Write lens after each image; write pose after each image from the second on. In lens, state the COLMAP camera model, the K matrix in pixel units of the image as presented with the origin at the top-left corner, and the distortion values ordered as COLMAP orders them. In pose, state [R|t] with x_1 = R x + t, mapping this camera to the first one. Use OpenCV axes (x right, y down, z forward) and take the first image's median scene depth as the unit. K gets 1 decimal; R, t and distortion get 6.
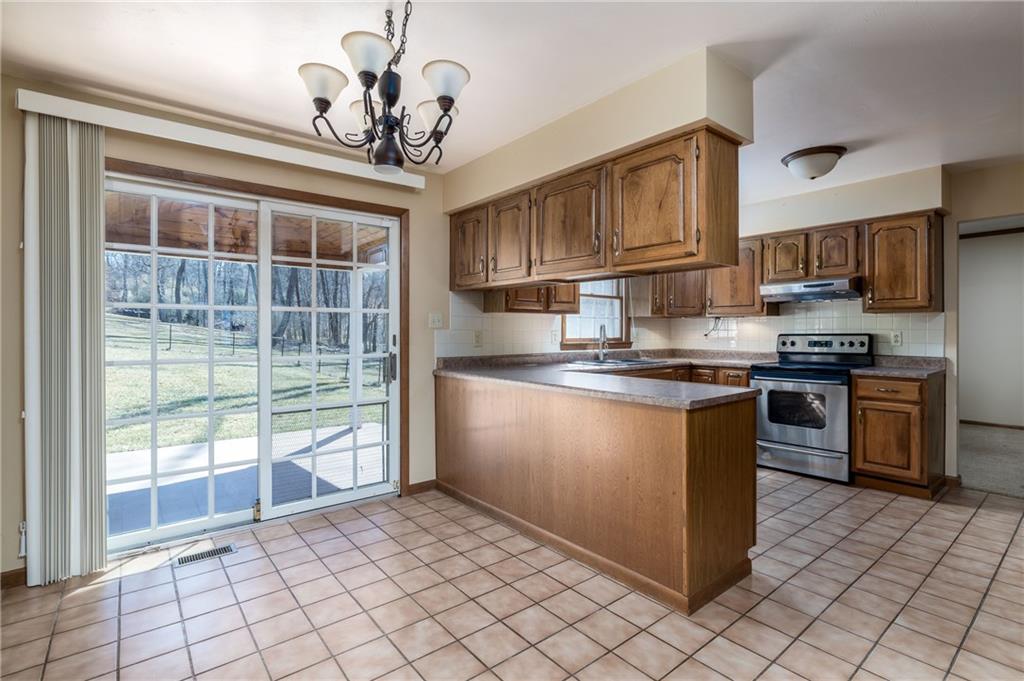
lens RADIAL K [[479.9, 0, 513.4], [0, 479.9, 335.9], [0, 0, 1]] dist [0.000705, 0.001336]
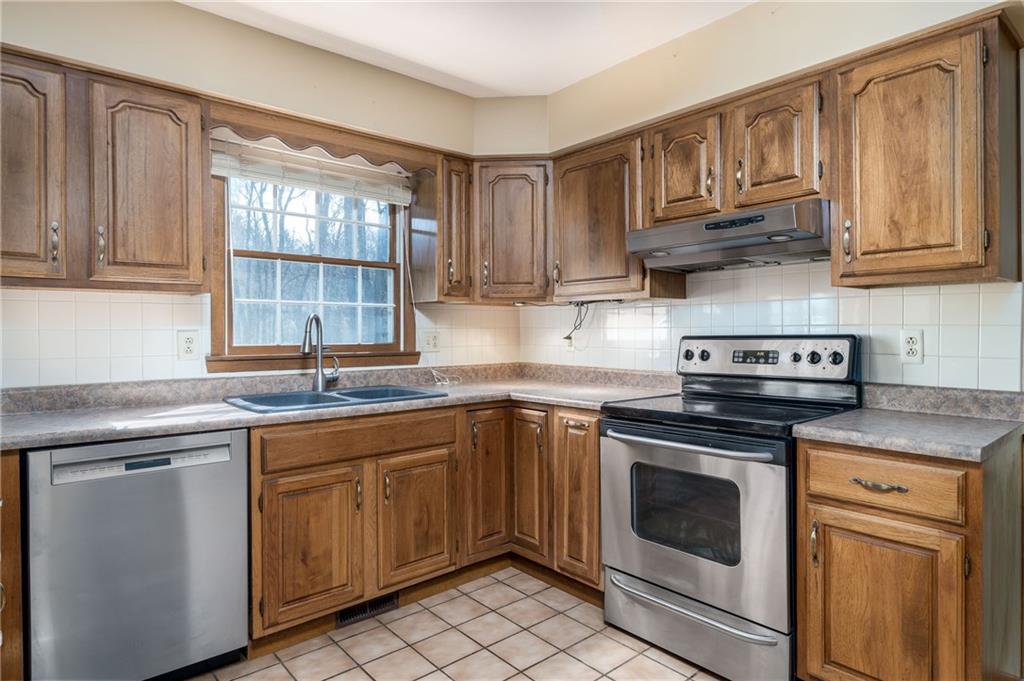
lens RADIAL K [[576.2, 0, 509.8], [0, 576.2, 338.1], [0, 0, 1]] dist [0.007850, -0.002059]
pose [[0.999603, -0.004767, 0.027777, 0.412077], [0.004679, 0.999984, 0.003234, -0.004694], [-0.027792, -0.003103, 0.999609, 0.478611]]
